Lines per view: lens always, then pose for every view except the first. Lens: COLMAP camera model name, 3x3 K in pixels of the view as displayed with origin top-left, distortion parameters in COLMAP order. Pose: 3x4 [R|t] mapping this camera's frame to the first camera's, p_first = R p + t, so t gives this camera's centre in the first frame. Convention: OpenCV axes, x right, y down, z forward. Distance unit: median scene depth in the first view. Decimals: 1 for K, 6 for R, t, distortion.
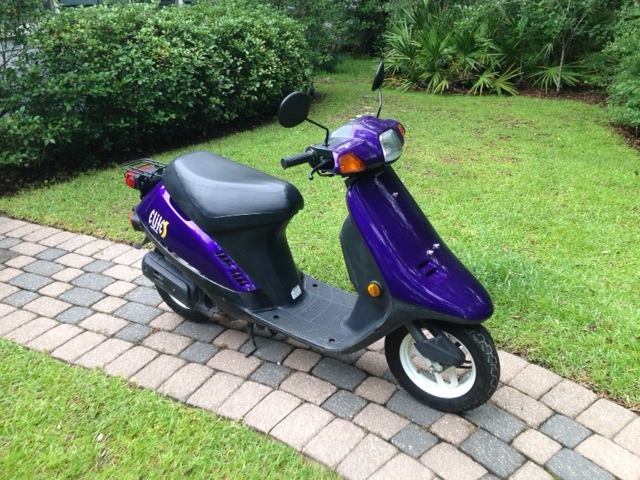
lens RADIAL K [[587.5, 0, 320.0], [0, 587.5, 240.0], [0, 0, 1]] dist [0.002618, -0.022850]
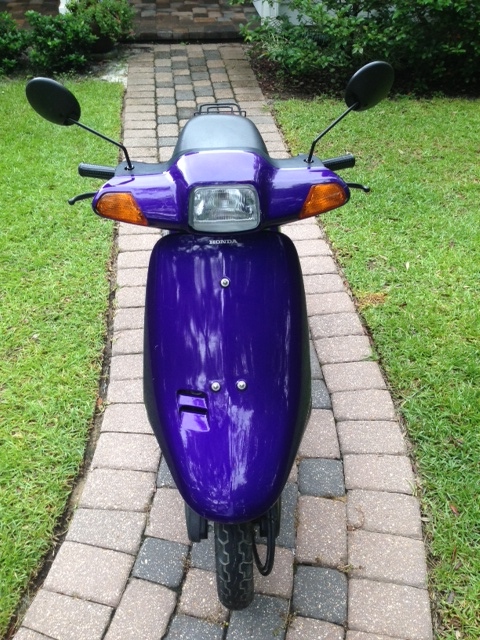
lens RADIAL K [[587.5, 0, 240.0], [0, 587.5, 320.0], [0, 0, 1]] dist [0.002618, -0.022850]
pose [[0.536515, 0.533919, -0.653516, 0.551616], [-0.325738, 0.845416, 0.423280, -0.295201], [0.778490, -0.014221, 0.627496, 0.584987]]
